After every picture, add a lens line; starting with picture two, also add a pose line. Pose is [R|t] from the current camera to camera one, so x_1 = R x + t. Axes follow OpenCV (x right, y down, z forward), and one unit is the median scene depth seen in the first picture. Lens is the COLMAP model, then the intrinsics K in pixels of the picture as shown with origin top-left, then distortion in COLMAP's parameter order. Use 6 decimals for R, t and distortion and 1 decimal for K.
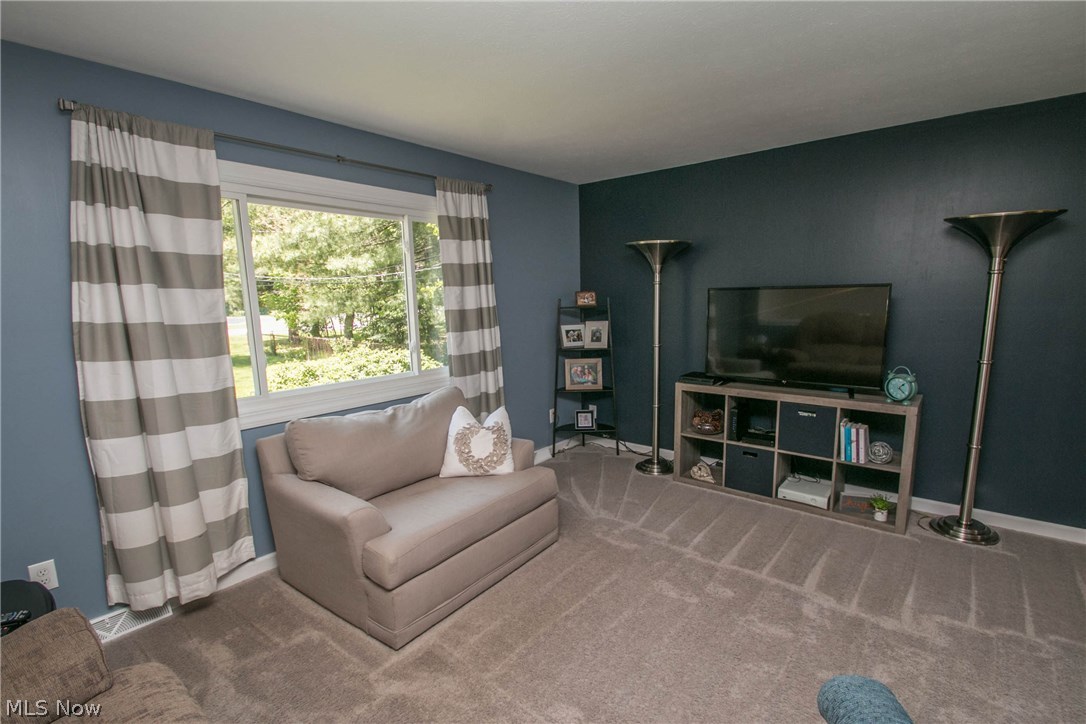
lens RADIAL K [[496.3, 0, 553.8], [0, 496.3, 378.0], [0, 0, 1]] dist [-0.001320, -0.000426]
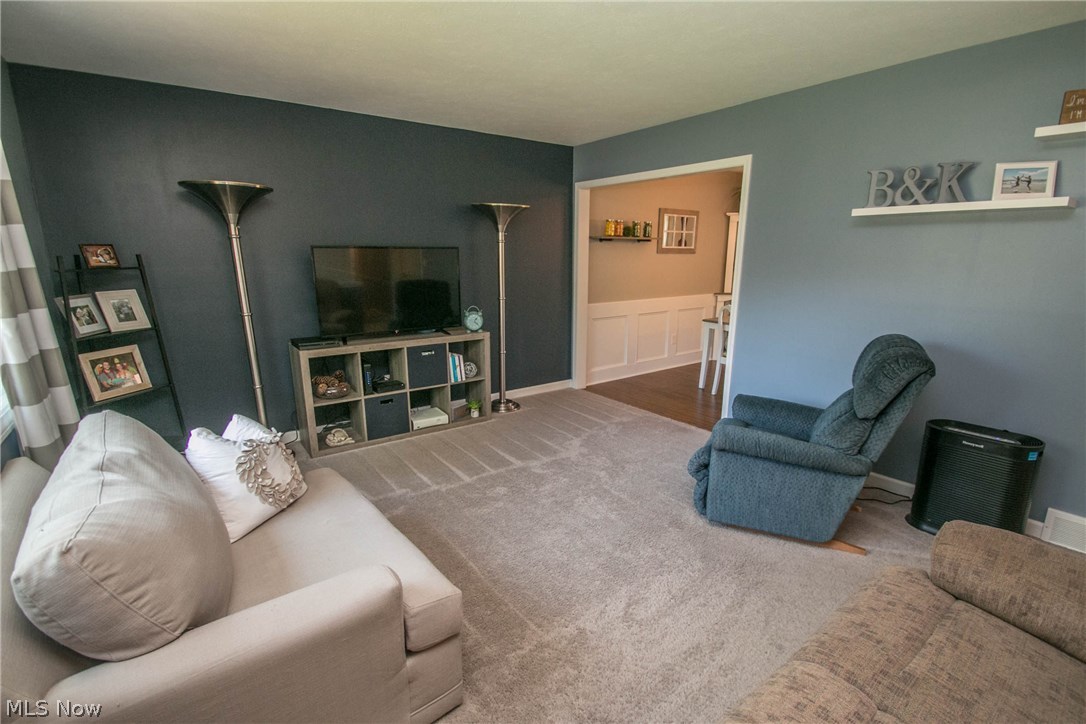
lens RADIAL K [[496.3, 0, 553.8], [0, 496.3, 378.0], [0, 0, 1]] dist [-0.001320, -0.000426]
pose [[0.259651, -0.219382, 0.940454, -0.559259], [0.150432, 0.971155, 0.185011, -0.046998], [-0.953914, 0.093436, 0.285163, 0.351221]]
